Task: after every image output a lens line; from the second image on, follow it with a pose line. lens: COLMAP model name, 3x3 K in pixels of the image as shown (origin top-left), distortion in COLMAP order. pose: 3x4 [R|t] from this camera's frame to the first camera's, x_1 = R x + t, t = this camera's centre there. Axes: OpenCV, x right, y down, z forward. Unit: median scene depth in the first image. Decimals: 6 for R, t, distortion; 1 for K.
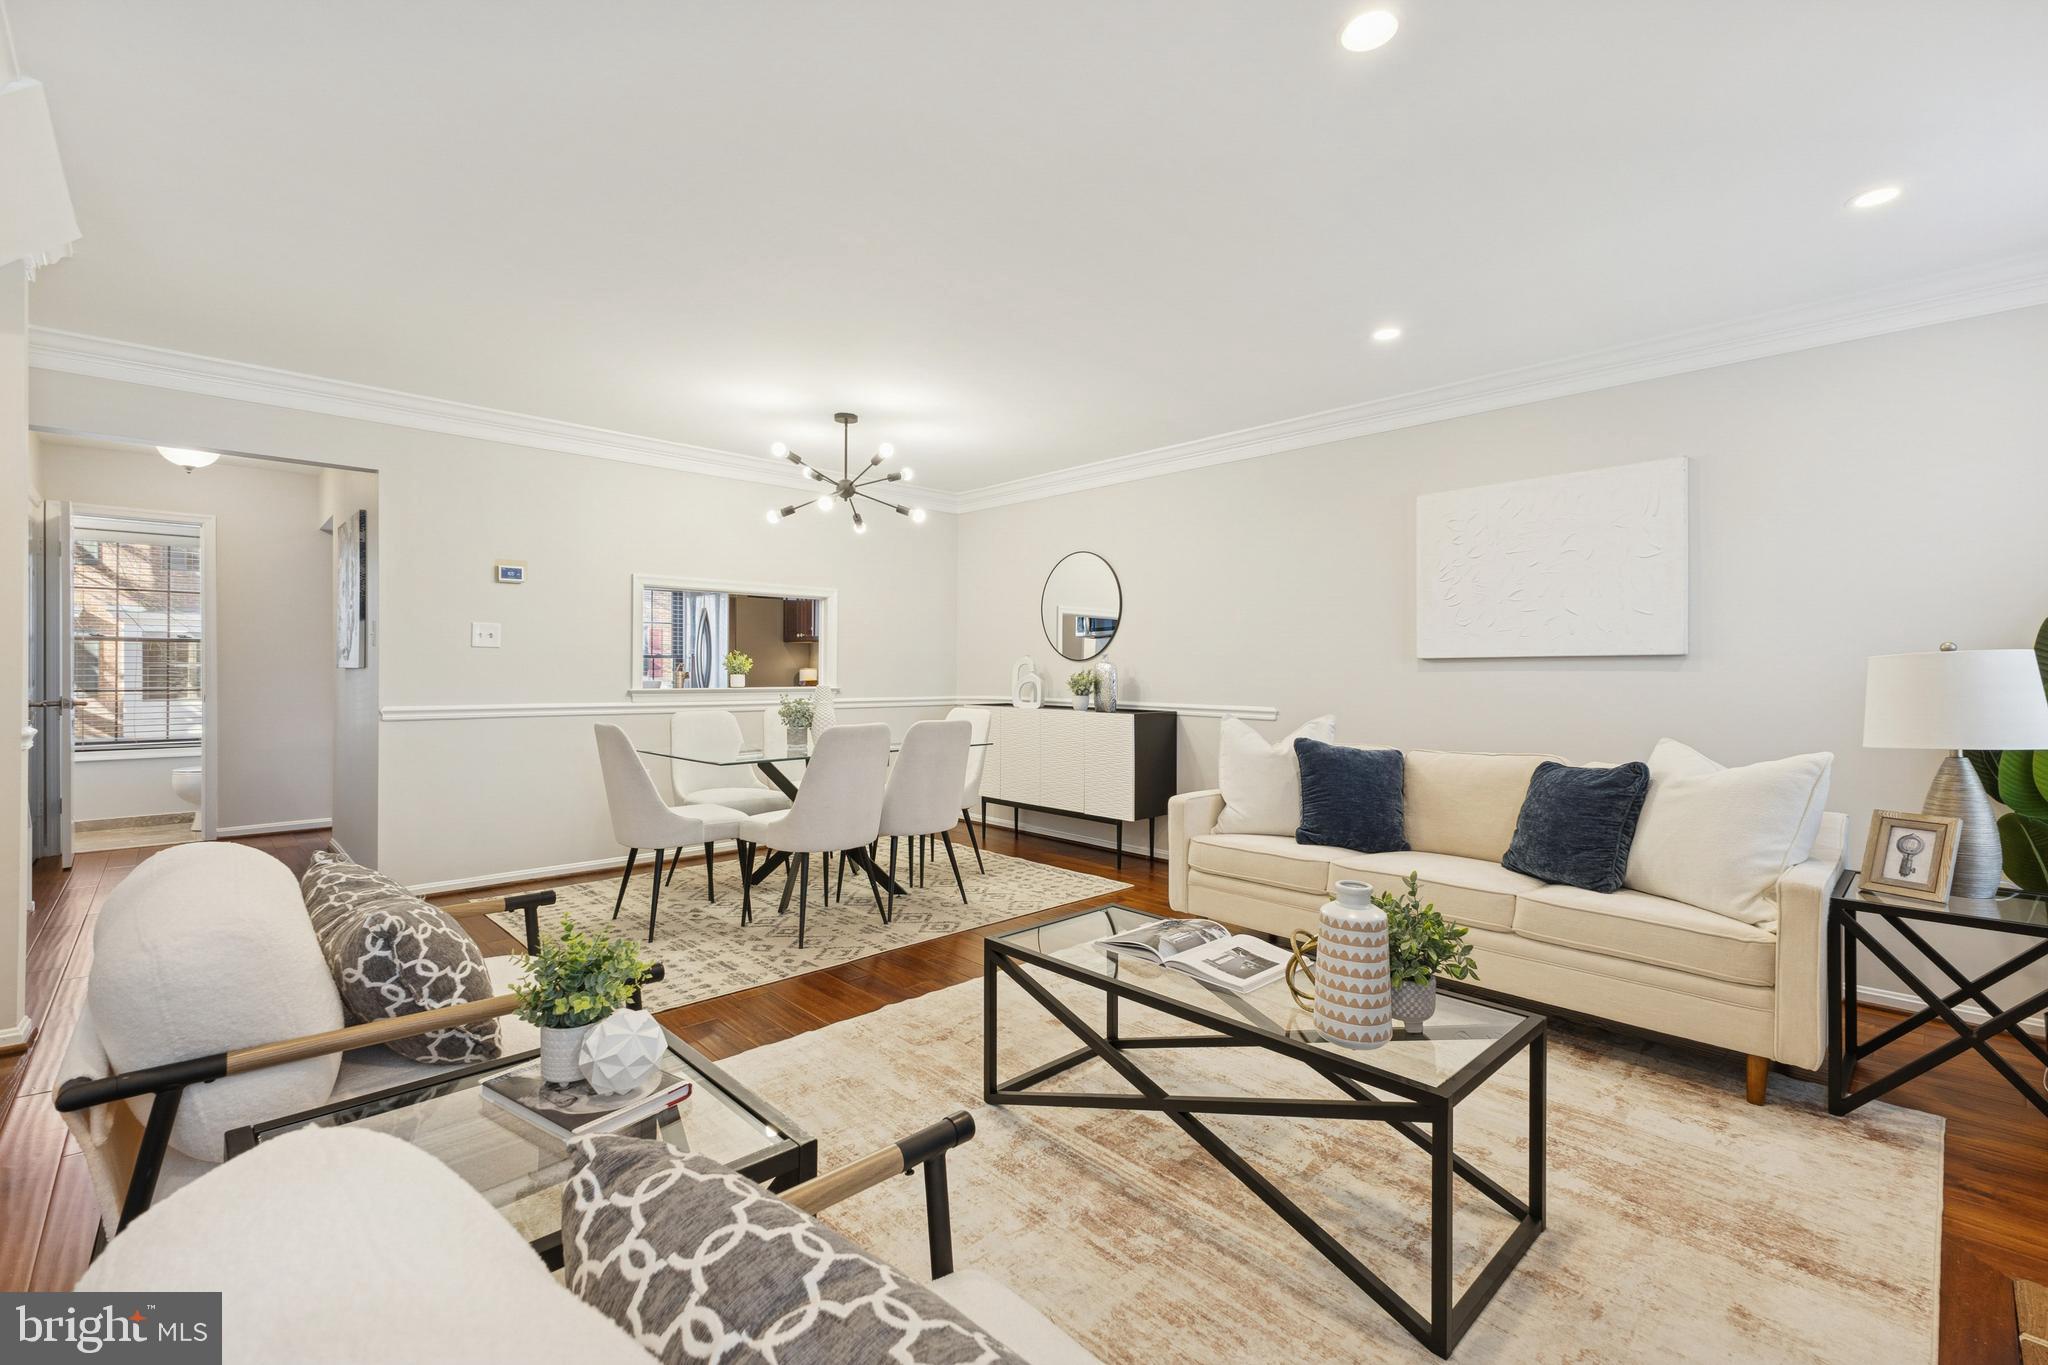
lens RADIAL K [[878.4, 0, 1031.9], [0, 878.4, 680.3], [0, 0, 1]] dist [0.000886, -0.000033]
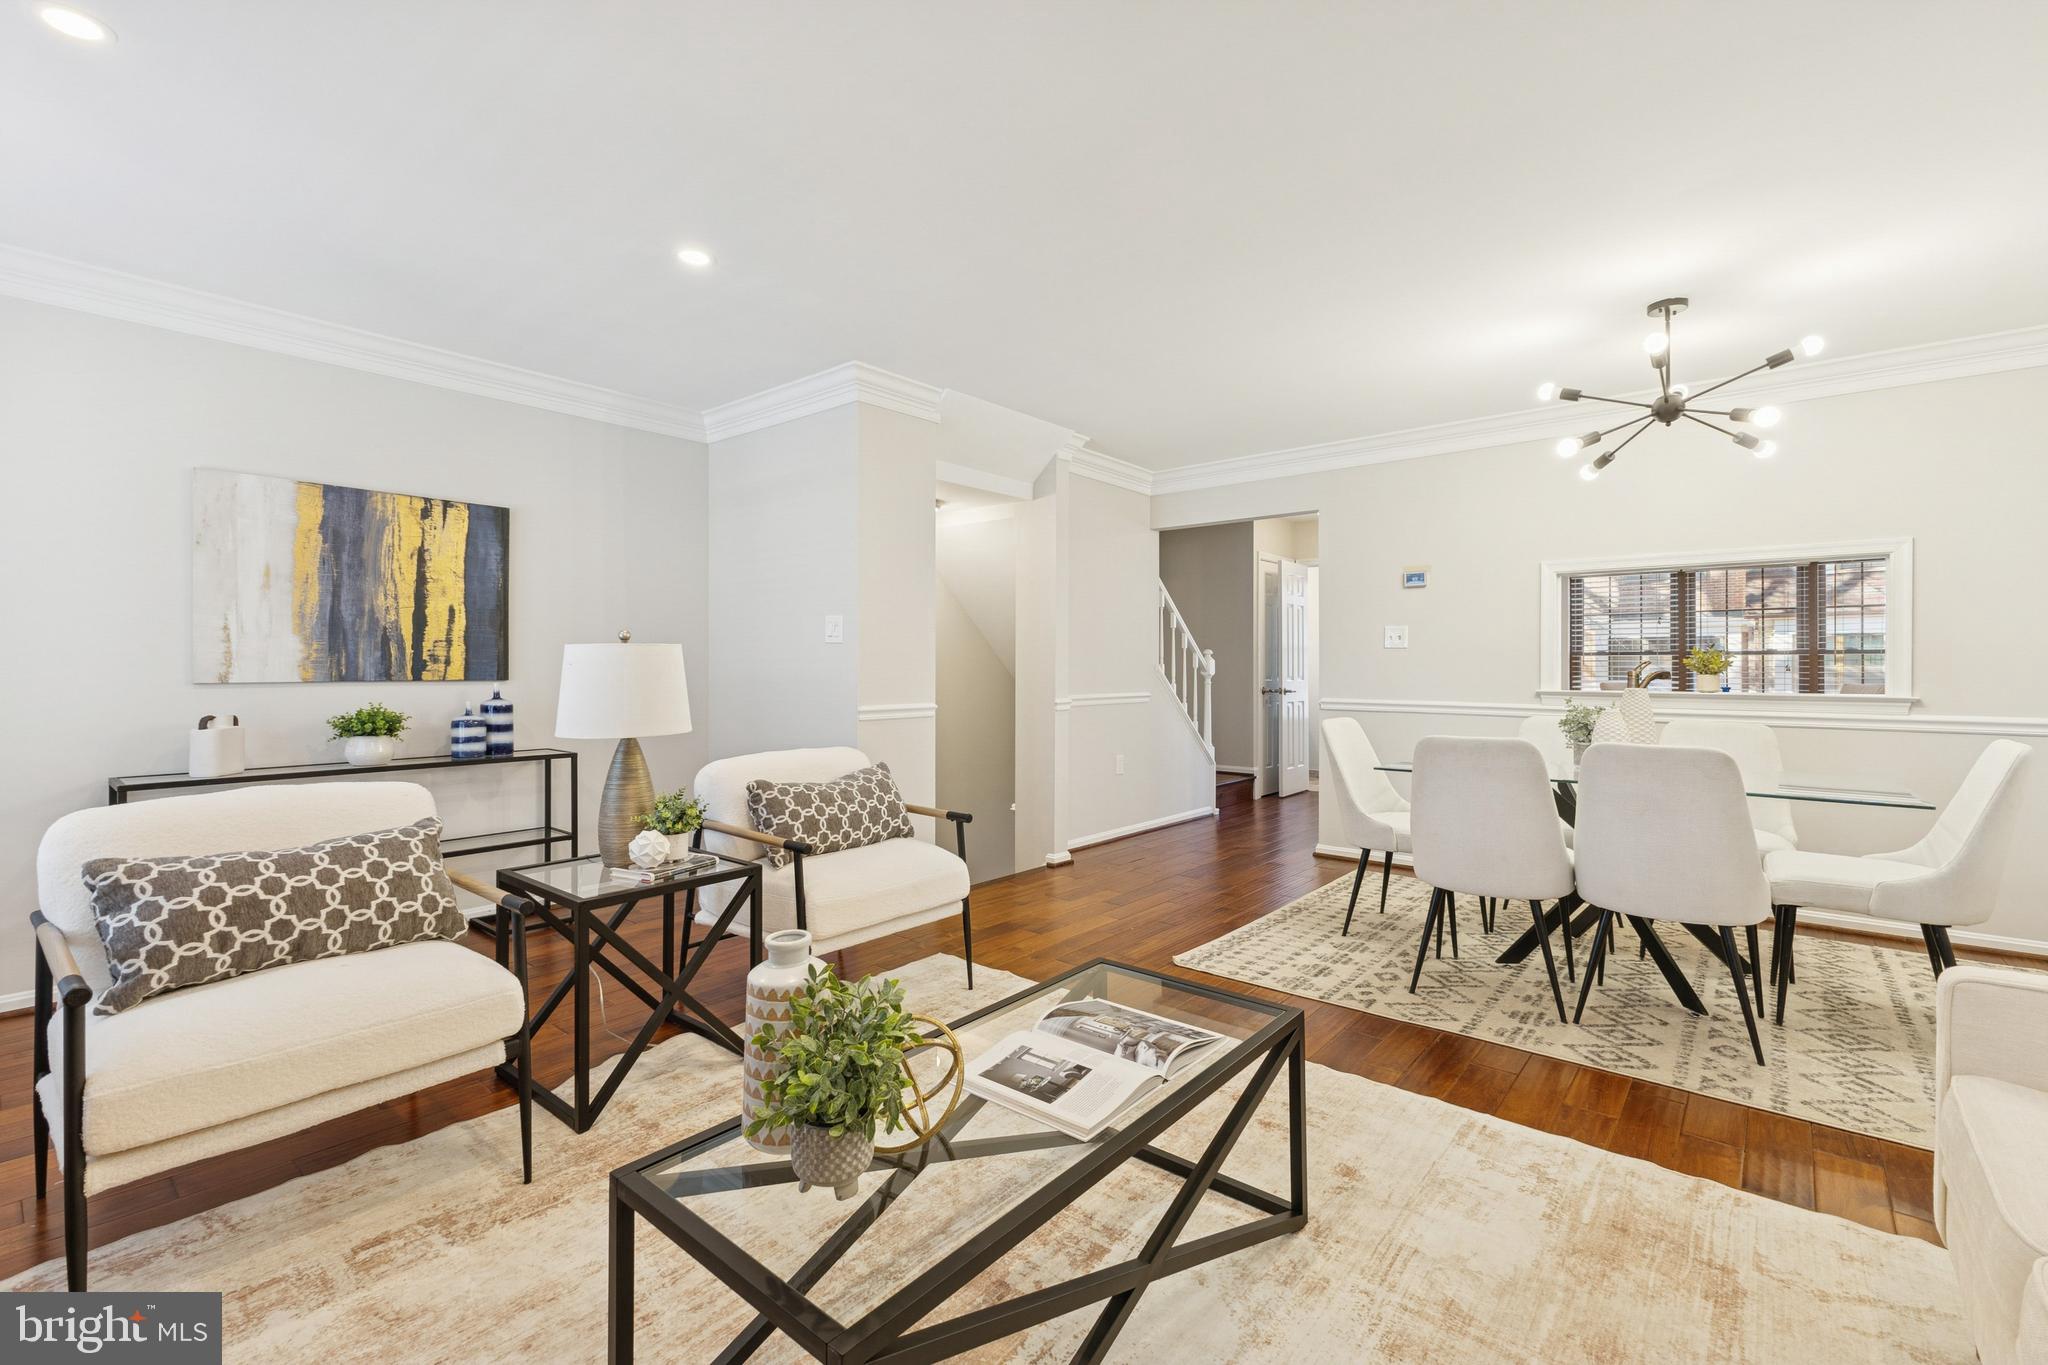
lens RADIAL K [[888.7, 0, 1025.1], [0, 888.7, 664.6], [0, 0, 1]] dist [-0.001345, -0.000193]
pose [[0.104955, -0.006166, -0.994458, 0.432354], [-0.014544, 0.999864, -0.007734, -0.000737], [0.994371, 0.015275, 0.104851, 0.413823]]
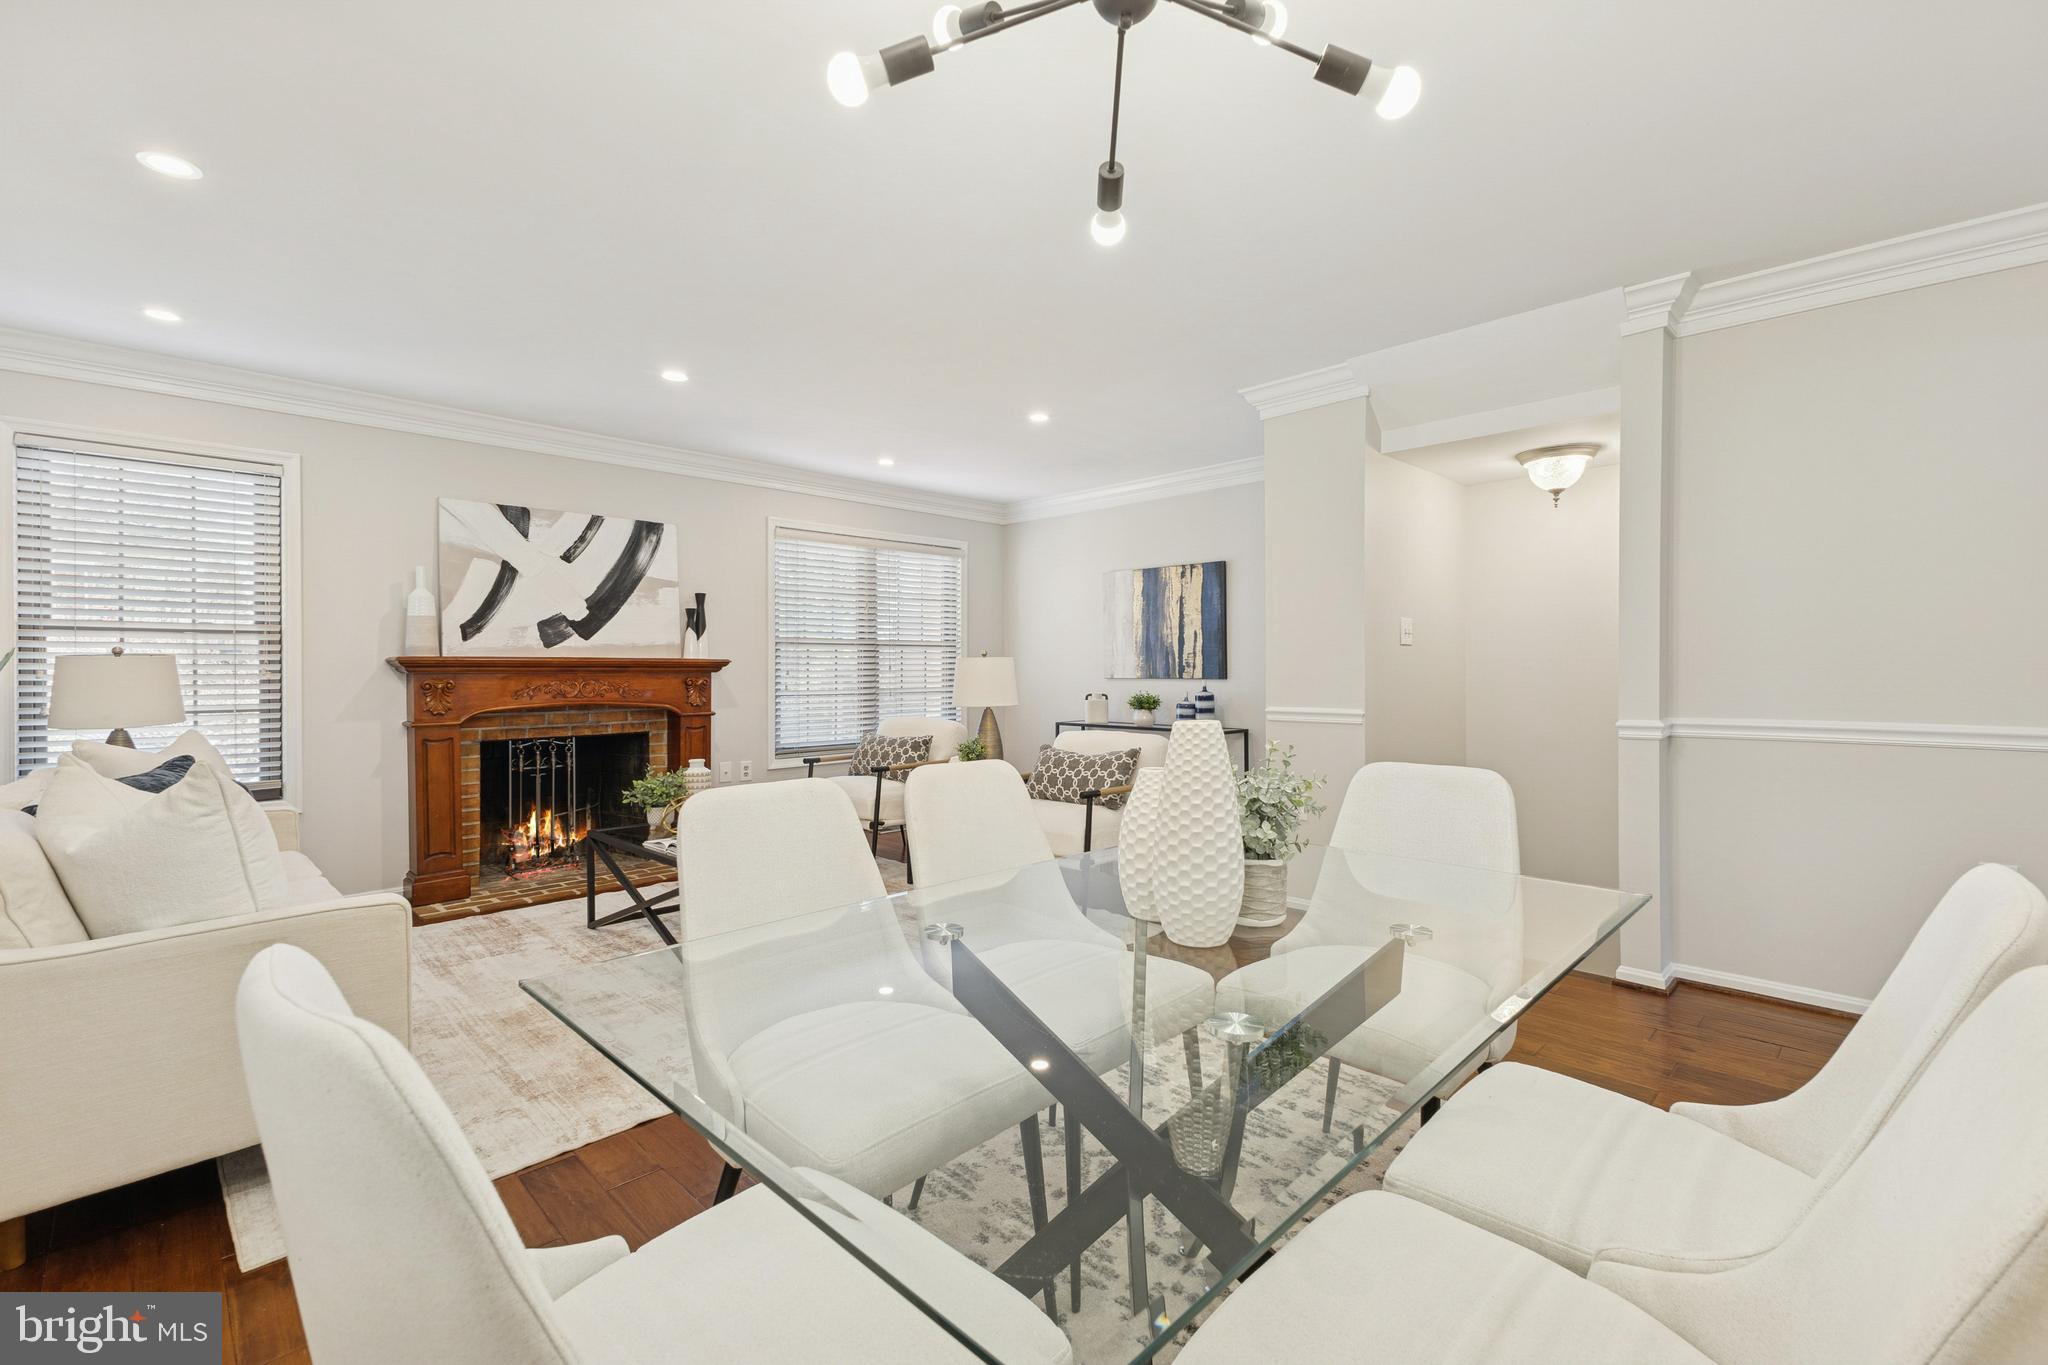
lens RADIAL K [[888.2, 0, 1018.8], [0, 888.2, 665.2], [0, 0, 1]] dist [0.010882, -0.000011]
pose [[-0.999922, -0.001224, -0.012391, -0.170836], [-0.001326, 0.999966, 0.008153, -0.014282], [0.012381, 0.008169, -0.999890, 1.254016]]
